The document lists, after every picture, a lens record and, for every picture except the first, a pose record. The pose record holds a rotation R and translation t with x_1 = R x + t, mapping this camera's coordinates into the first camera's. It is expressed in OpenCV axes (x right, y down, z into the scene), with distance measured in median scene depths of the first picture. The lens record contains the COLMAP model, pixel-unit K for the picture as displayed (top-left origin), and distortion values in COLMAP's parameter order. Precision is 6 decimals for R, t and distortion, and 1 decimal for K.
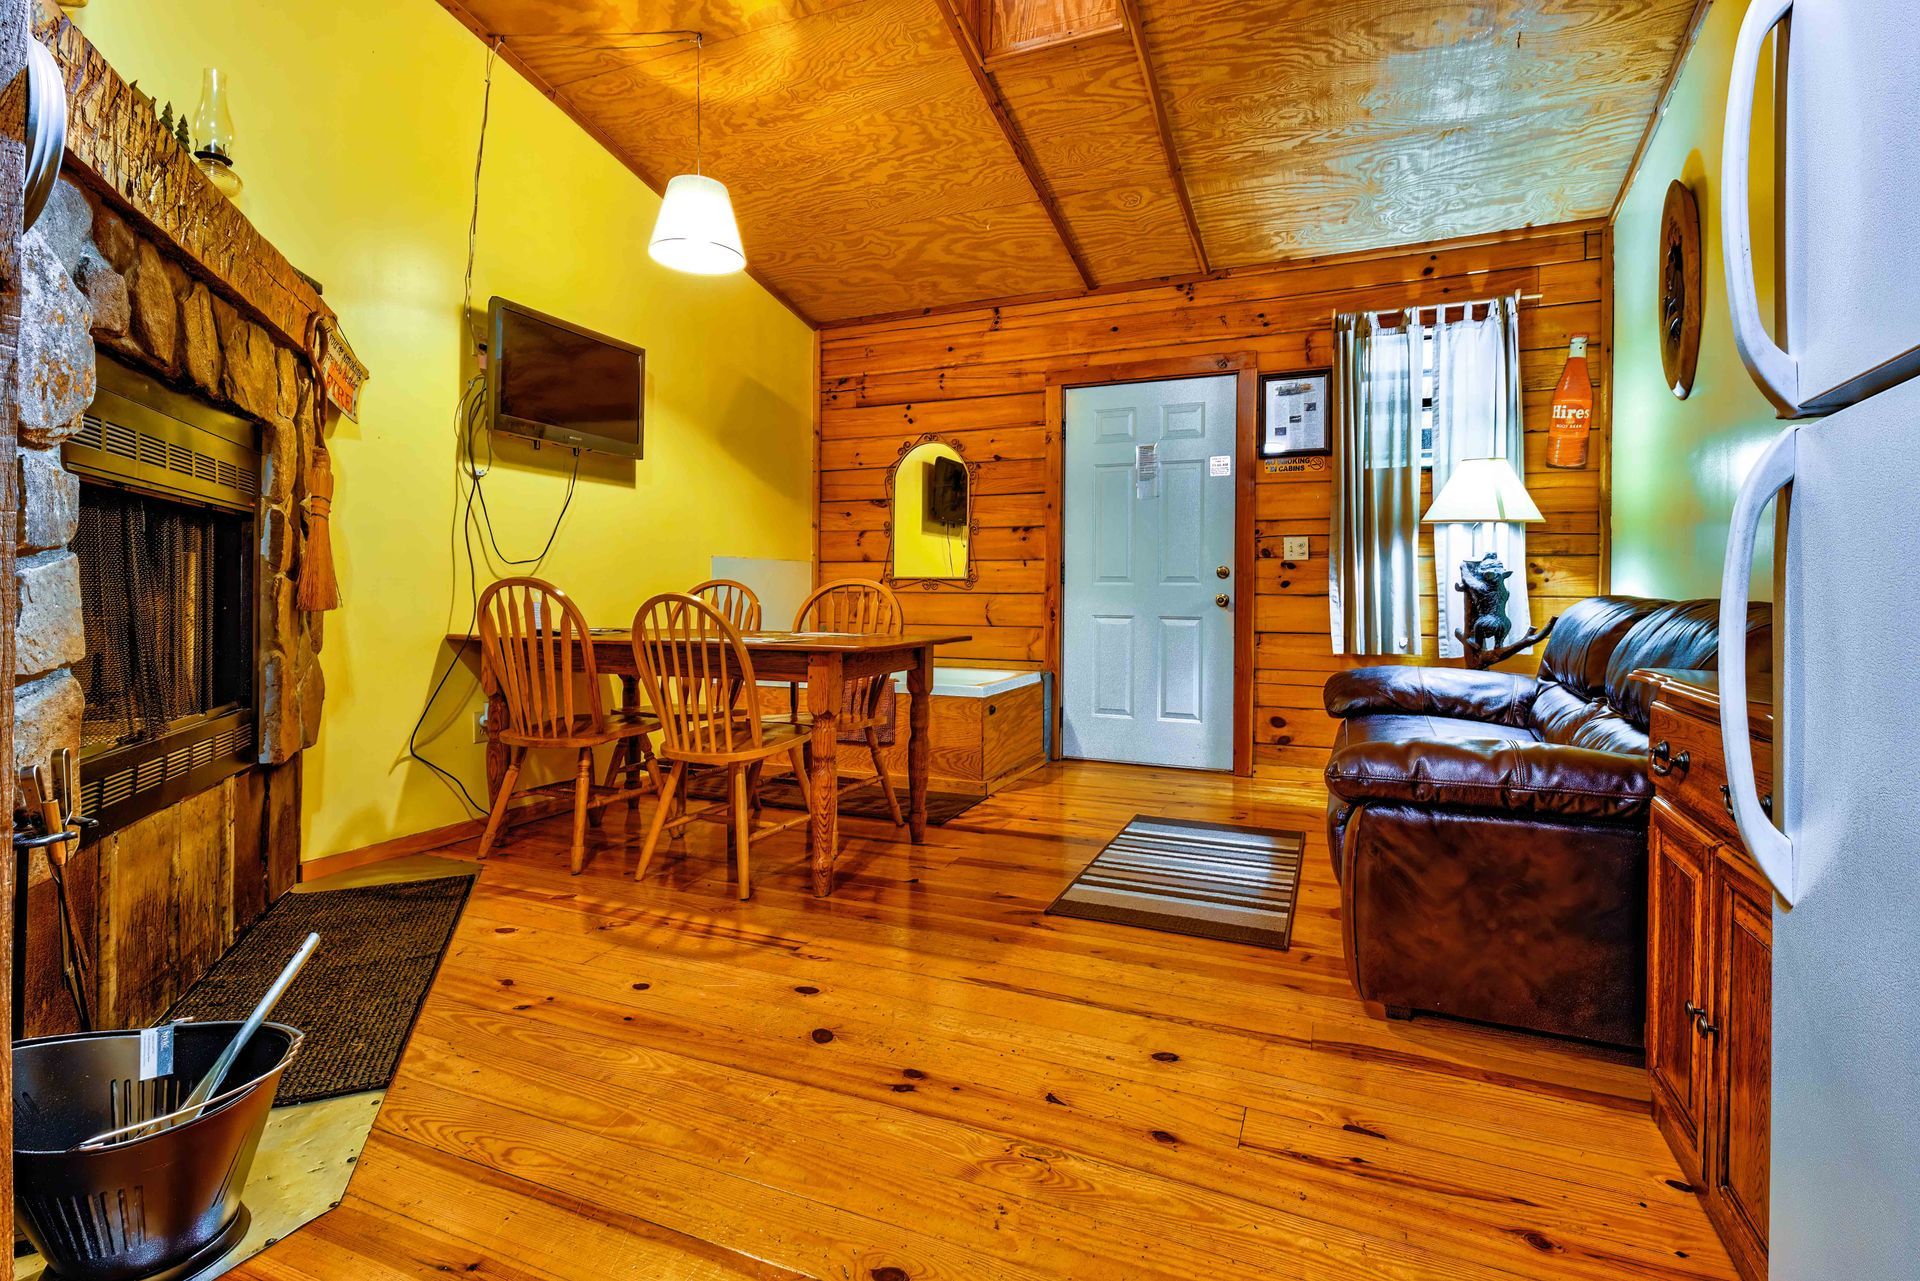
lens RADIAL K [[932.6, 0, 948.1], [0, 932.6, 590.8], [0, 0, 1]] dist [-0.003190, -0.001351]
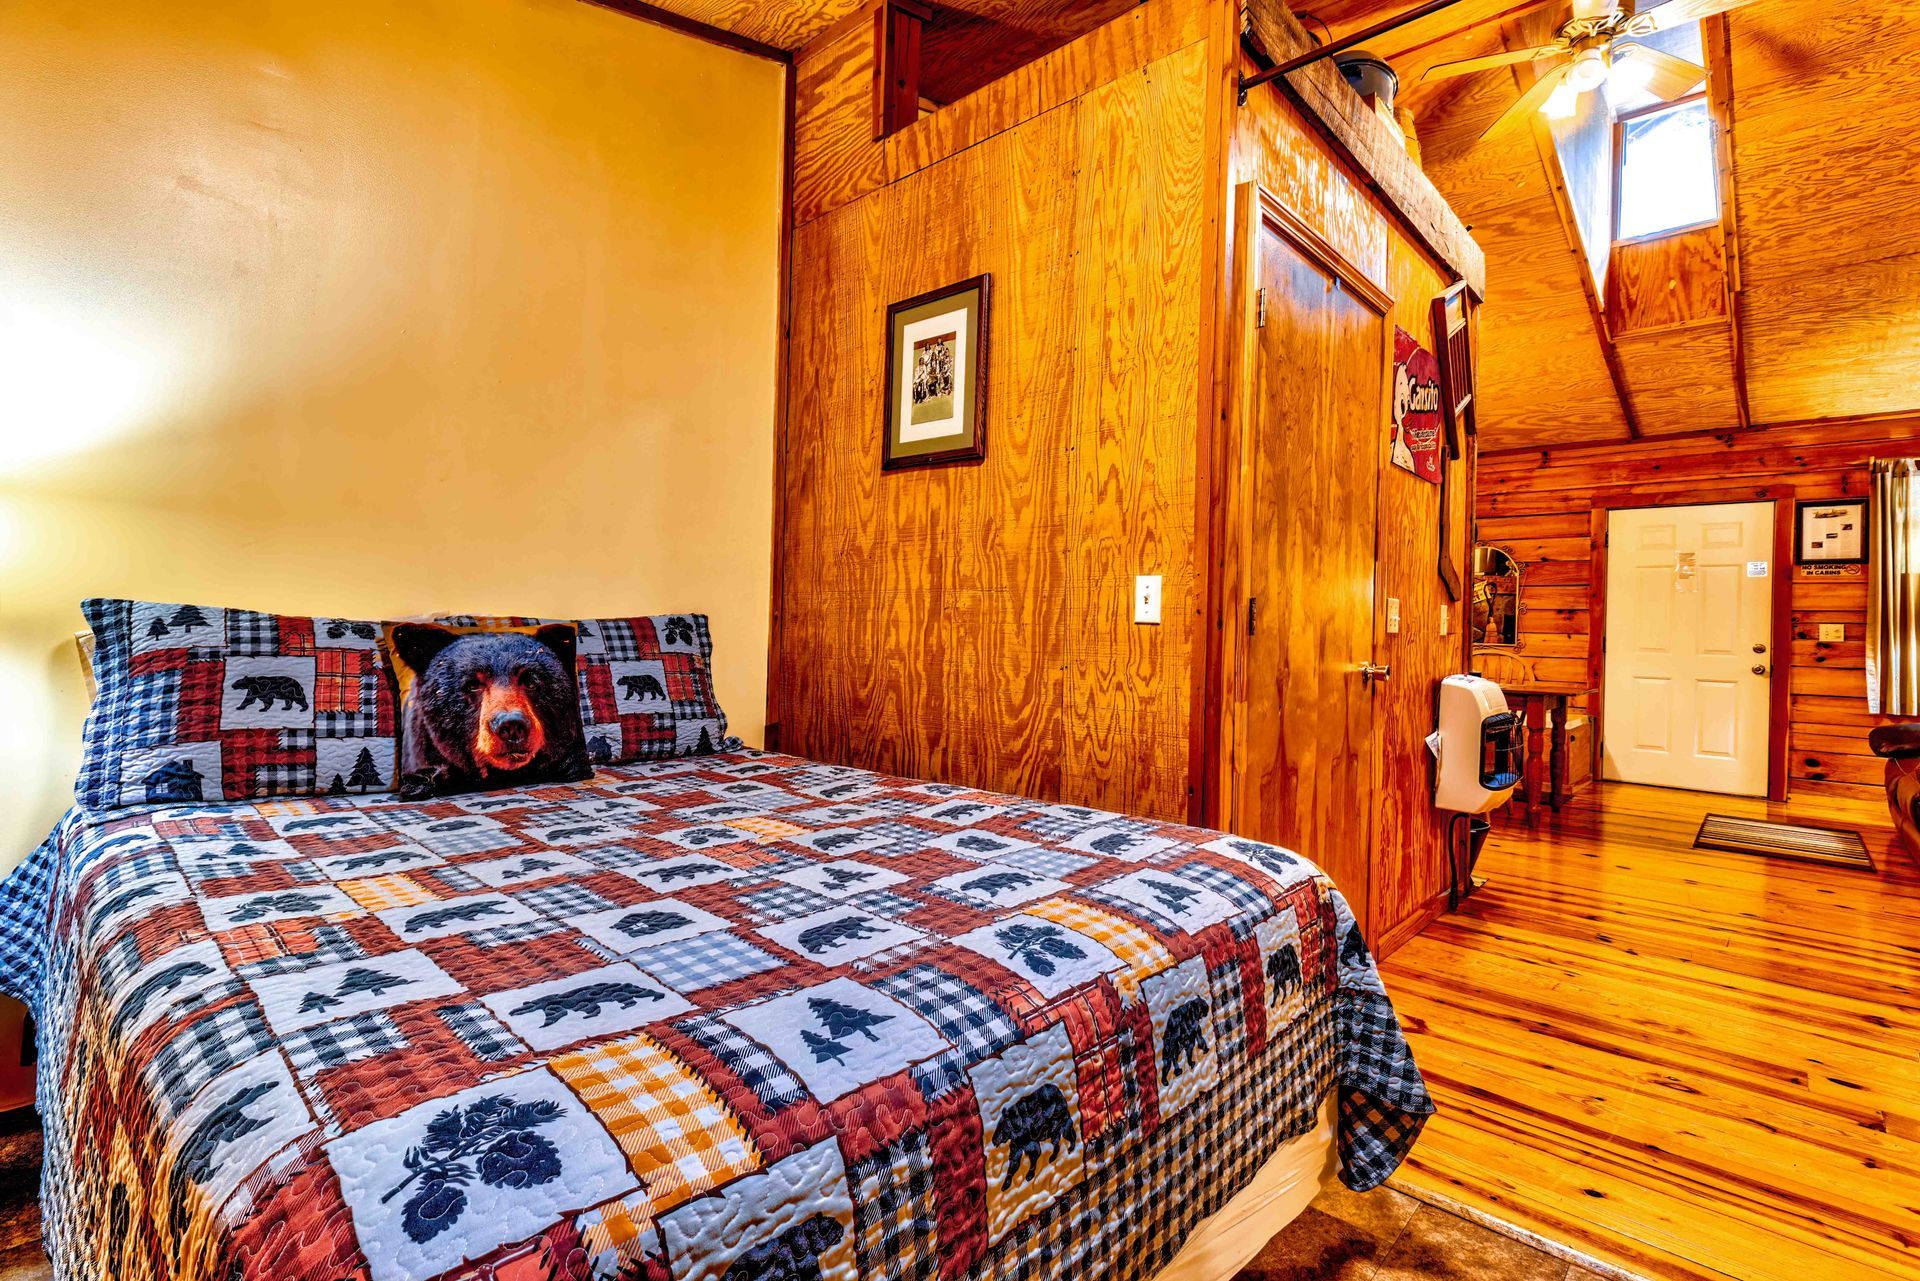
lens RADIAL K [[911.4, 0, 902.7], [0, 911.4, 616.2], [0, 0, 1]] dist [0.014893, -0.011327]
pose [[0.934423, 0.015497, -0.355828, -0.364571], [-0.020812, 0.999722, -0.011113, -0.024411], [0.355556, 0.017790, 0.934485, -0.628123]]
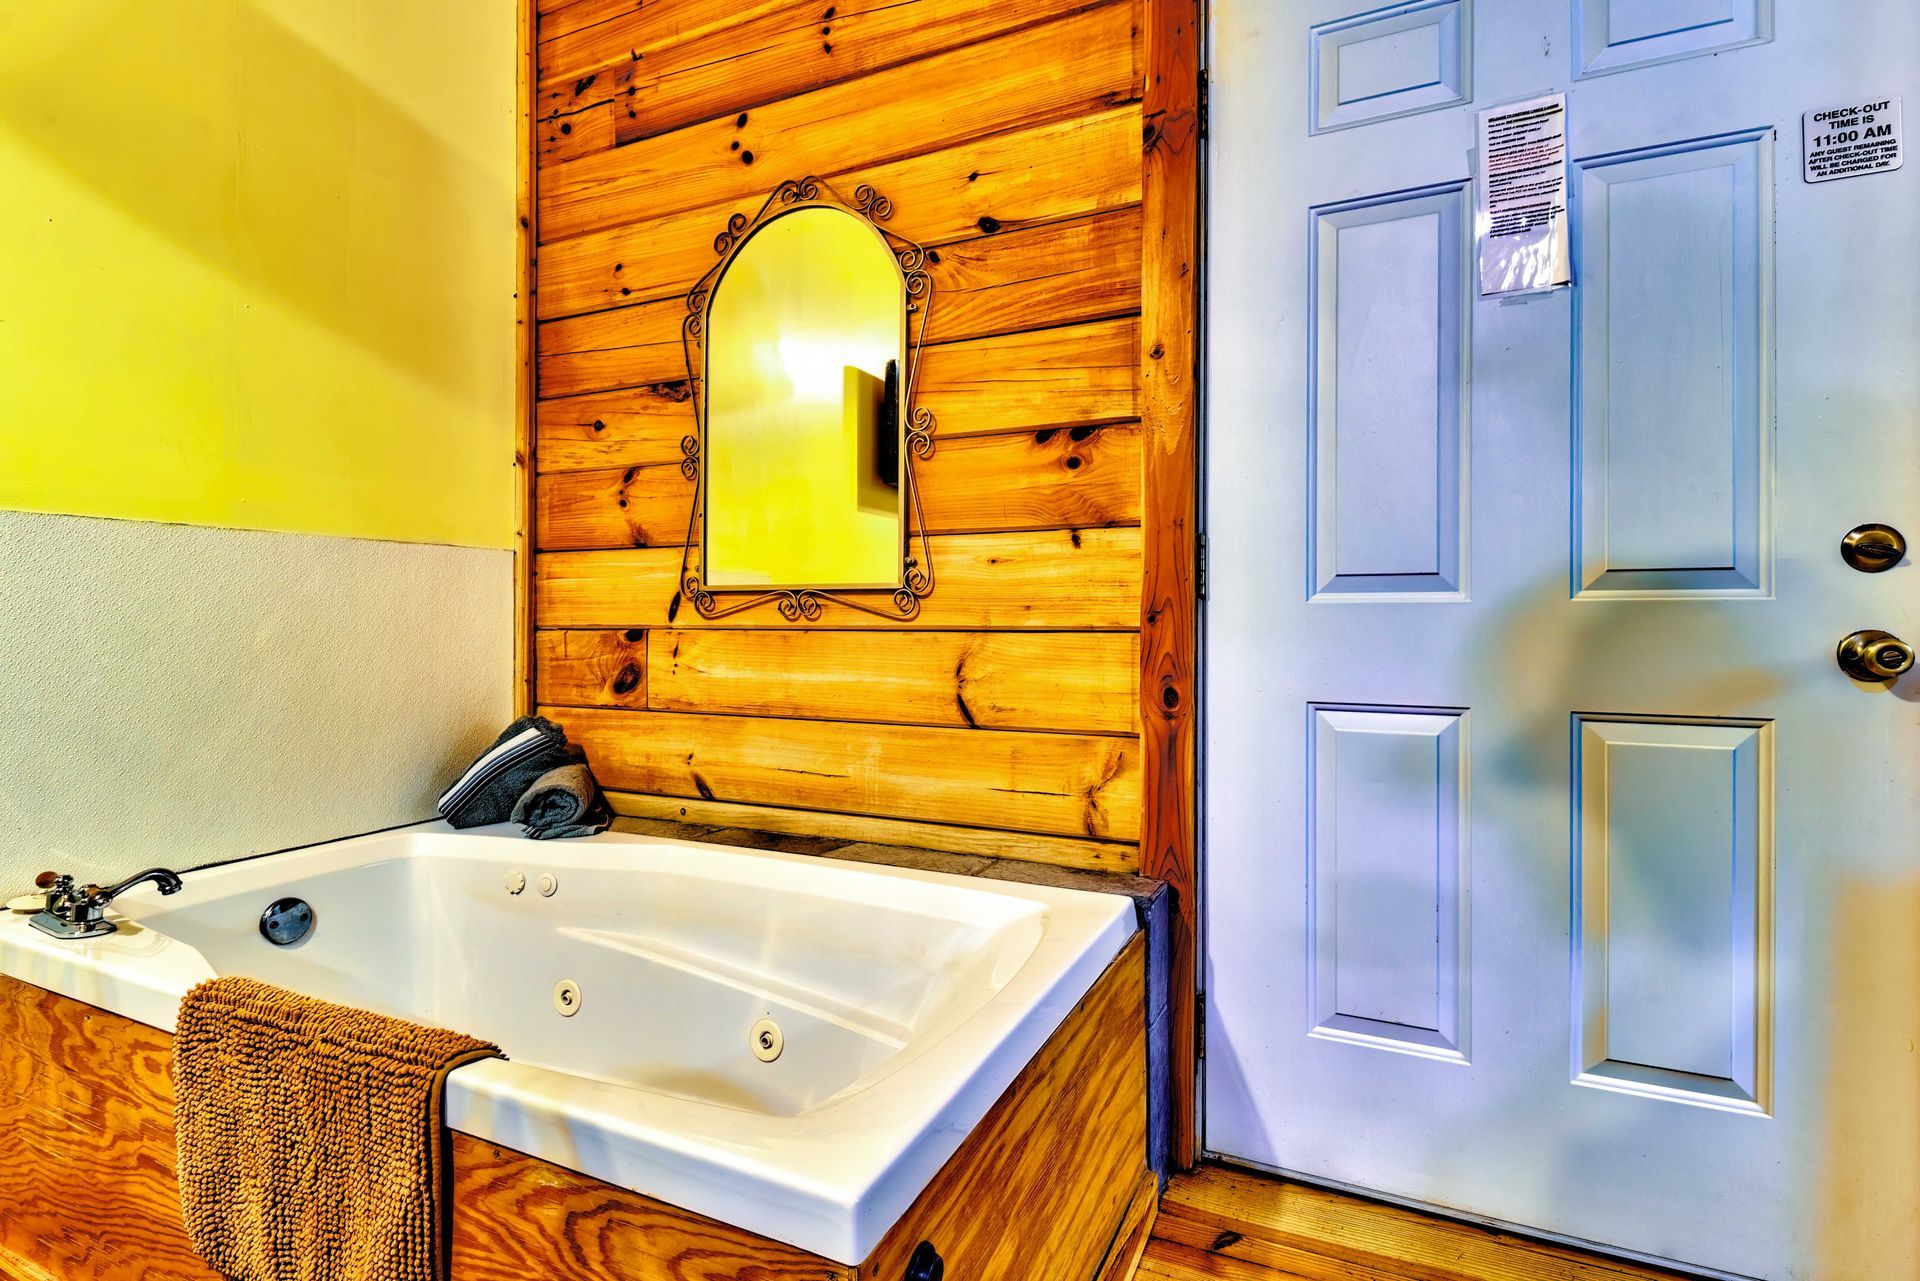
lens RADIAL K [[883.1, 0, 923.6], [0, 883.1, 618.2], [0, 0, 1]] dist [0.010072, -0.000421]
pose [[0.999973, -0.007310, -0.000299, 0.029883], [0.007310, 0.999973, 0.000331, -0.001863], [0.000297, -0.000333, 1.000000, 0.705170]]
